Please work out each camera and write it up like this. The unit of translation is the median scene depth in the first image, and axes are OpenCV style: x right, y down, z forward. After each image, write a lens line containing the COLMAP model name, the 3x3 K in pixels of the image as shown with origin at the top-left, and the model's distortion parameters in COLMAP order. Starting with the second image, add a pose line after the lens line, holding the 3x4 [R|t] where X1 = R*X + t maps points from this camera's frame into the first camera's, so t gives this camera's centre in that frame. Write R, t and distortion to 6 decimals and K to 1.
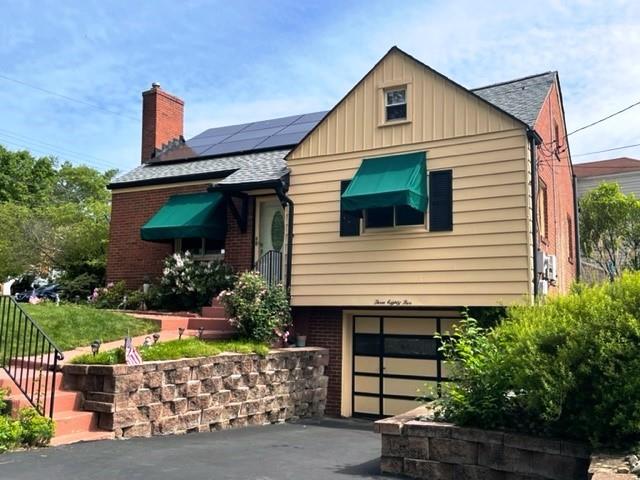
lens RADIAL K [[608.4, 0, 320.8], [0, 608.4, 220.9], [0, 0, 1]] dist [0.062738, -0.008928]
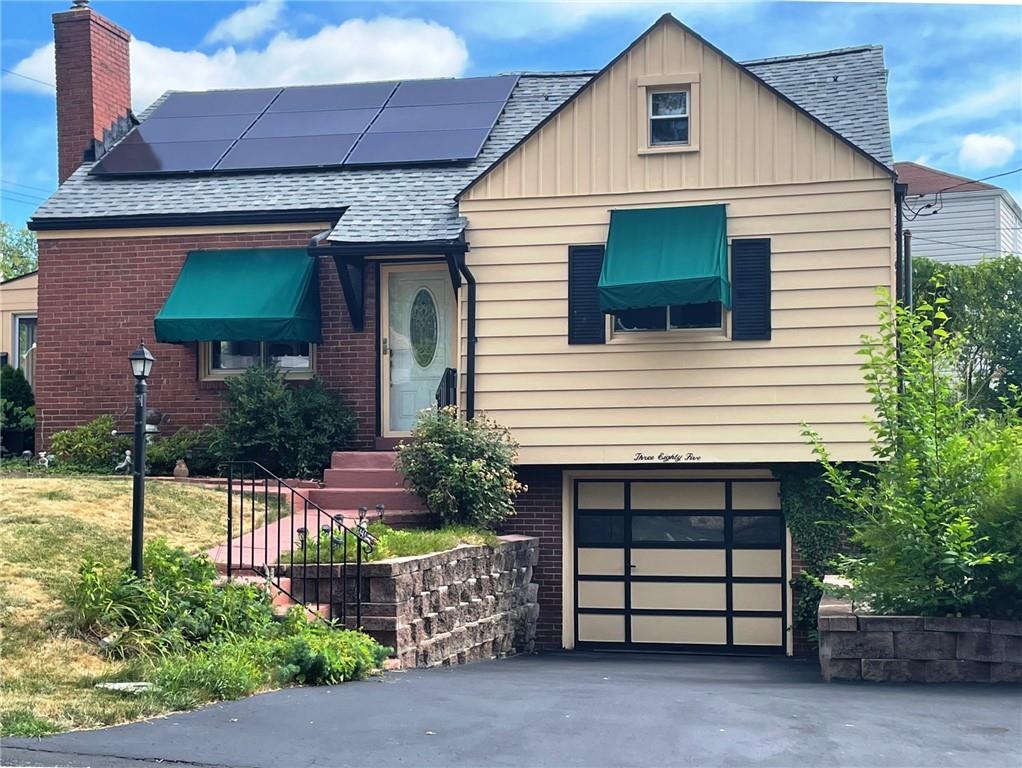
lens RADIAL K [[1486.3, 0, 511.0], [0, 1486.3, 384.0], [0, 0, 1]] dist [0.067383, -0.010953]
pose [[0.965838, -0.001041, 0.259146, -0.386317], [-0.023694, 0.995449, 0.092308, -0.065411], [-0.258062, -0.095295, 0.961417, -0.340737]]
